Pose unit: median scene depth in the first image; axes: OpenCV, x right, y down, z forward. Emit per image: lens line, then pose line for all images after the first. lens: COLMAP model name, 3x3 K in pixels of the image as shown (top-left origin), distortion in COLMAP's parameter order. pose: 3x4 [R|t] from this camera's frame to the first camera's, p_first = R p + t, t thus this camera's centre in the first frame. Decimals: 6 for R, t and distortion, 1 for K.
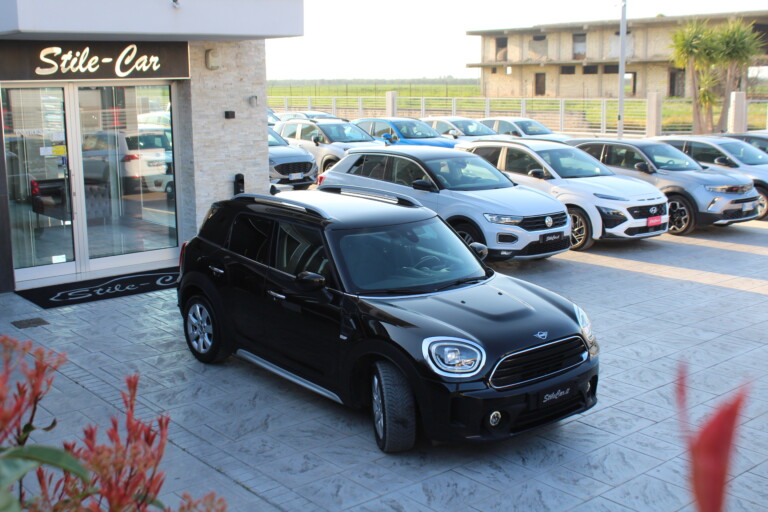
lens RADIAL K [[938.4, 0, 384.0], [0, 938.4, 256.0], [0, 0, 1]] dist [-0.067191, -0.009687]
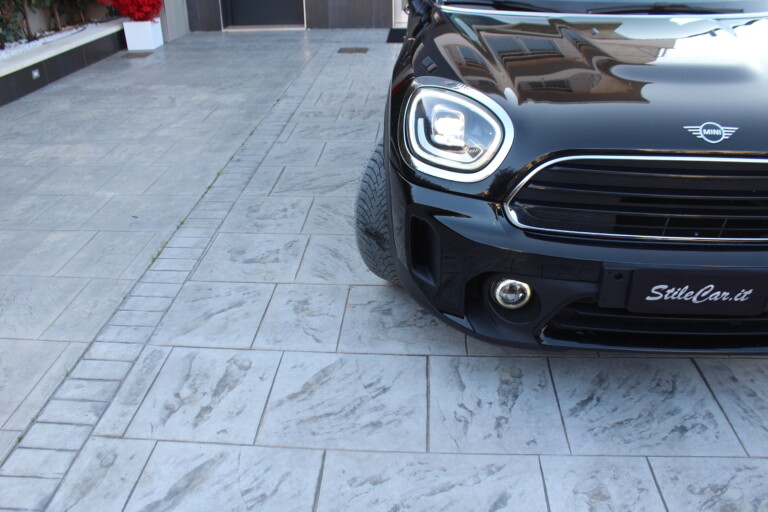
lens RADIAL K [[643.5, 0, 384.0], [0, 643.5, 256.0], [0, 0, 1]] dist [-0.158989, 0.126120]
pose [[0.713997, 0.322529, -0.621437, 0.139903], [-0.126117, 0.932306, 0.338970, 0.036549], [0.688697, -0.163650, 0.706340, 0.418662]]
